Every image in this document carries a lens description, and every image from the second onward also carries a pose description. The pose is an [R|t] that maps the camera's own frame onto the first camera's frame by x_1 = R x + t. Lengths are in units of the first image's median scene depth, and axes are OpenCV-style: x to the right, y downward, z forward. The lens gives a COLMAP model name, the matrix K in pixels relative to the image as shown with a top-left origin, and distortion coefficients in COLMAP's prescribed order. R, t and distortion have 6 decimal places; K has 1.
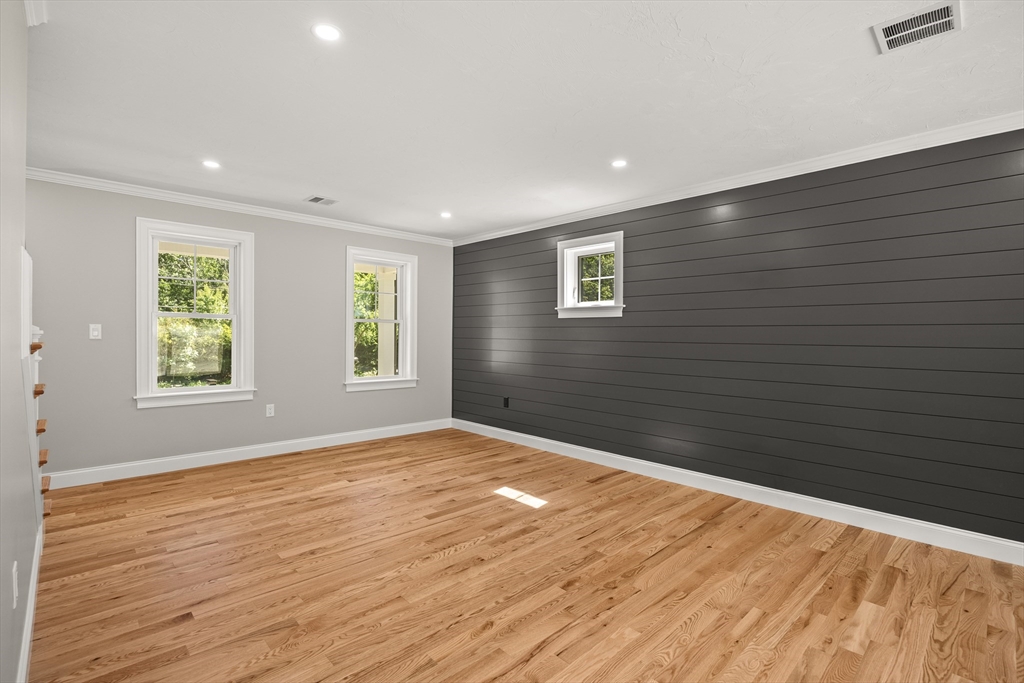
lens RADIAL K [[471.1, 0, 506.9], [0, 471.1, 338.7], [0, 0, 1]] dist [-0.013332, 0.000277]
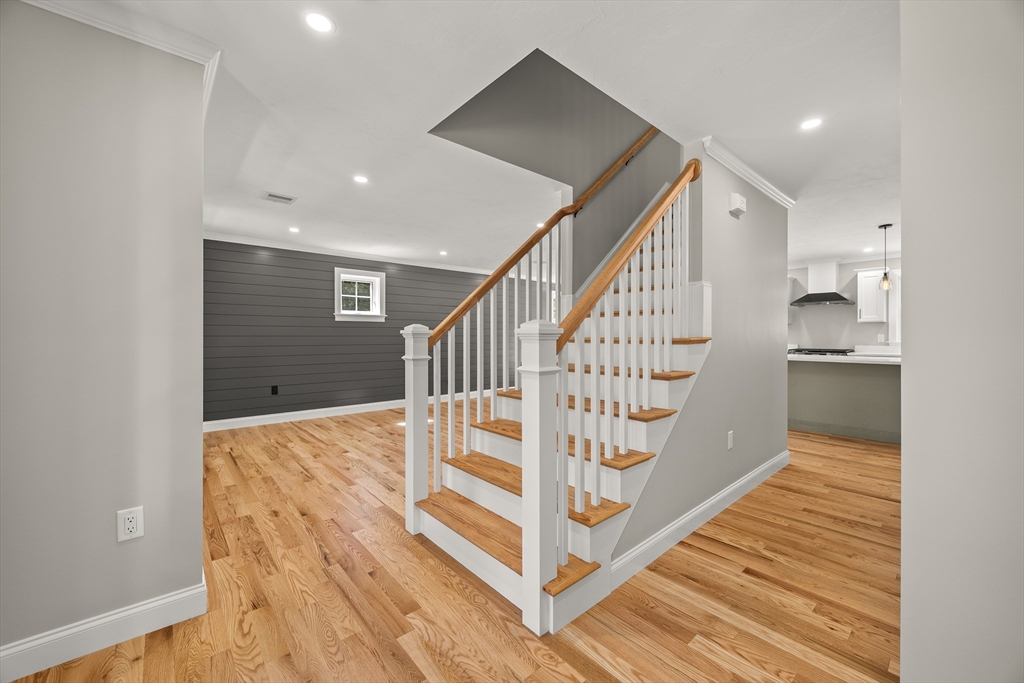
lens RADIAL K [[398.5, 0, 512.3], [0, 398.5, 334.4], [0, 0, 1]] dist [-0.002797, 0.000093]
pose [[0.032075, -0.009231, 0.999443, -1.614551], [0.008345, 0.999925, 0.008967, -0.012854], [-0.999451, 0.008053, 0.032149, 0.634436]]
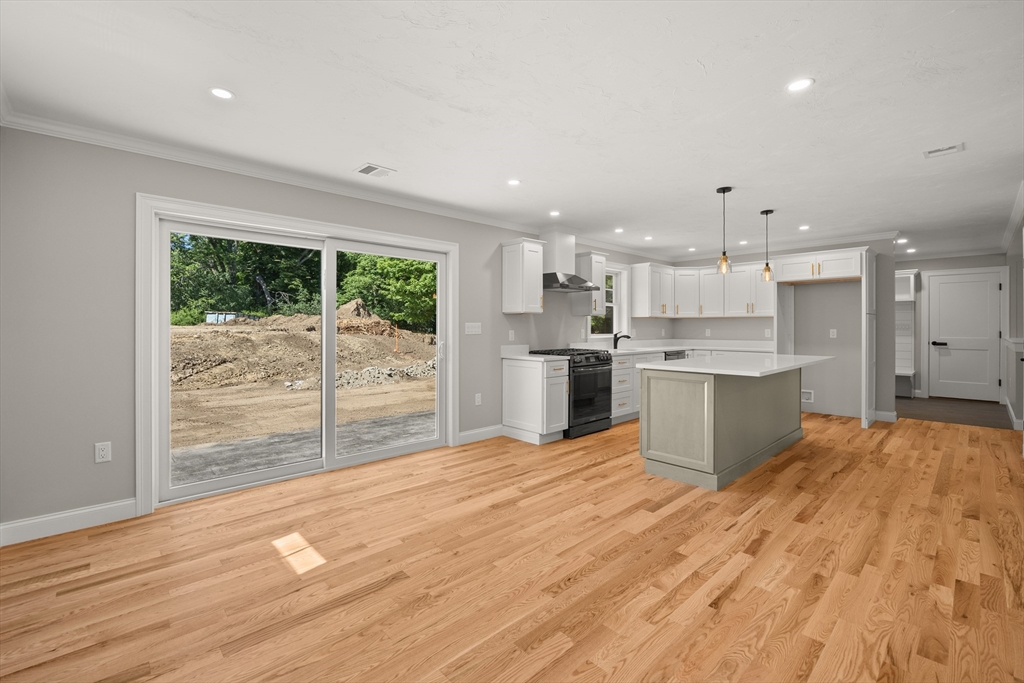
lens RADIAL K [[442.6, 0, 508.2], [0, 442.6, 327.3], [0, 0, 1]] dist [-0.013727, 0.000847]
pose [[-0.999945, -0.010039, 0.003191, 0.658402], [-0.010011, 0.999912, 0.008654, -0.001587], [-0.003278, 0.008622, -0.999957, 0.790470]]
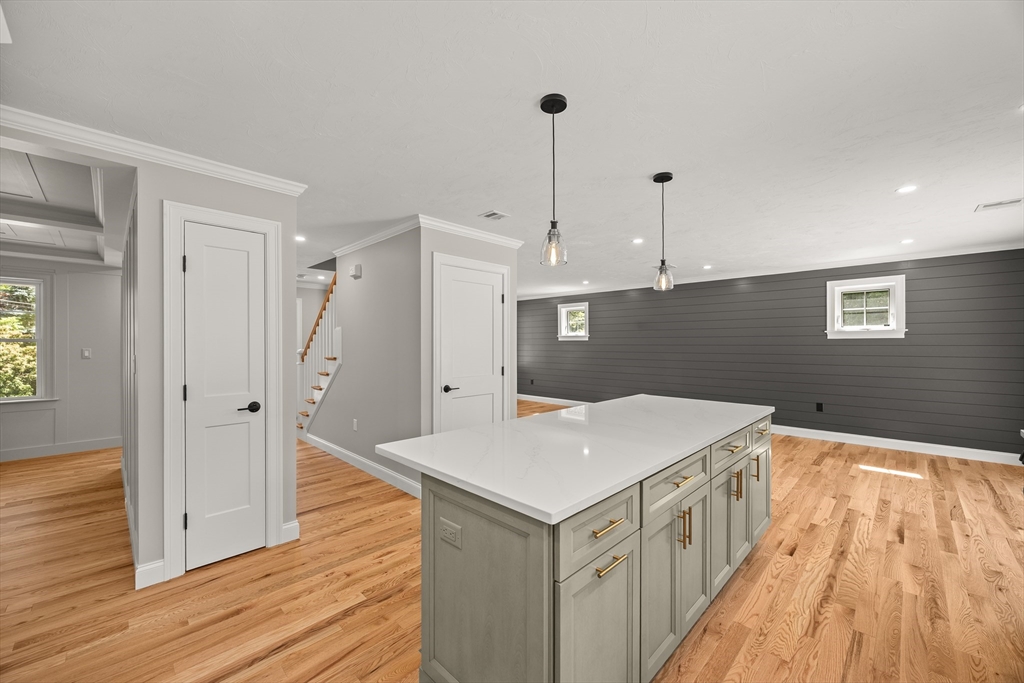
lens RADIAL K [[400.7, 0, 512.0], [0, 400.7, 341.5], [0, 0, 1]] dist [-0.001269, 0.000006]
pose [[0.999255, -0.010700, 0.037067, -0.250984], [0.011133, 0.999872, -0.011488, -0.030952], [-0.036939, 0.011893, 0.999247, -1.189035]]
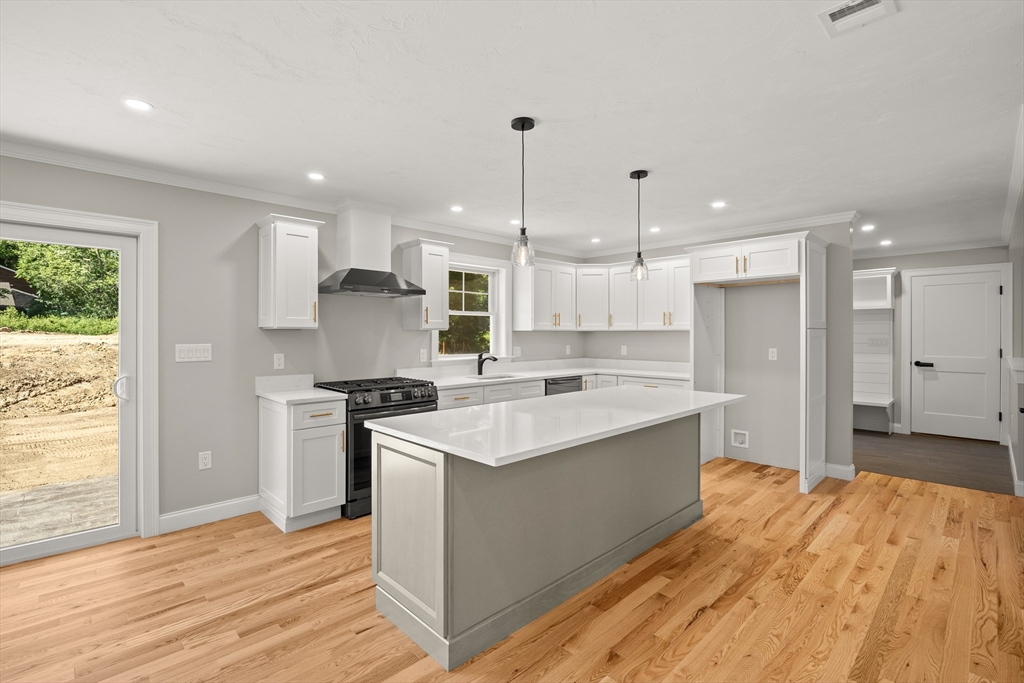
lens RADIAL K [[467.5, 0, 509.3], [0, 467.5, 335.2], [0, 0, 1]] dist [-0.011554, -0.000193]
pose [[-0.999846, -0.009642, -0.014680, 0.114394], [-0.009792, 0.999900, 0.010198, -0.038440], [0.014581, 0.010340, -0.999840, 0.342382]]
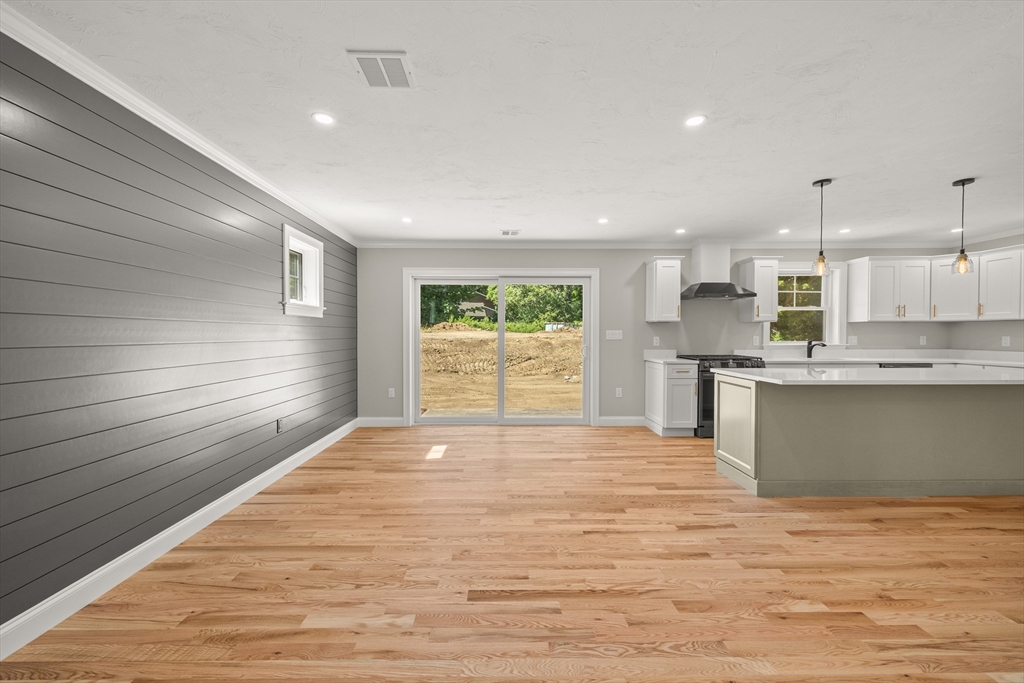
lens RADIAL K [[411.6, 0, 506.5], [0, 411.6, 339.9], [0, 0, 1]] dist [0.002151, 0.000362]
pose [[-0.737151, -0.019202, 0.675455, -0.034991], [-0.001475, 0.999640, 0.026808, -0.008224], [-0.675726, 0.018765, -0.736914, 0.870362]]
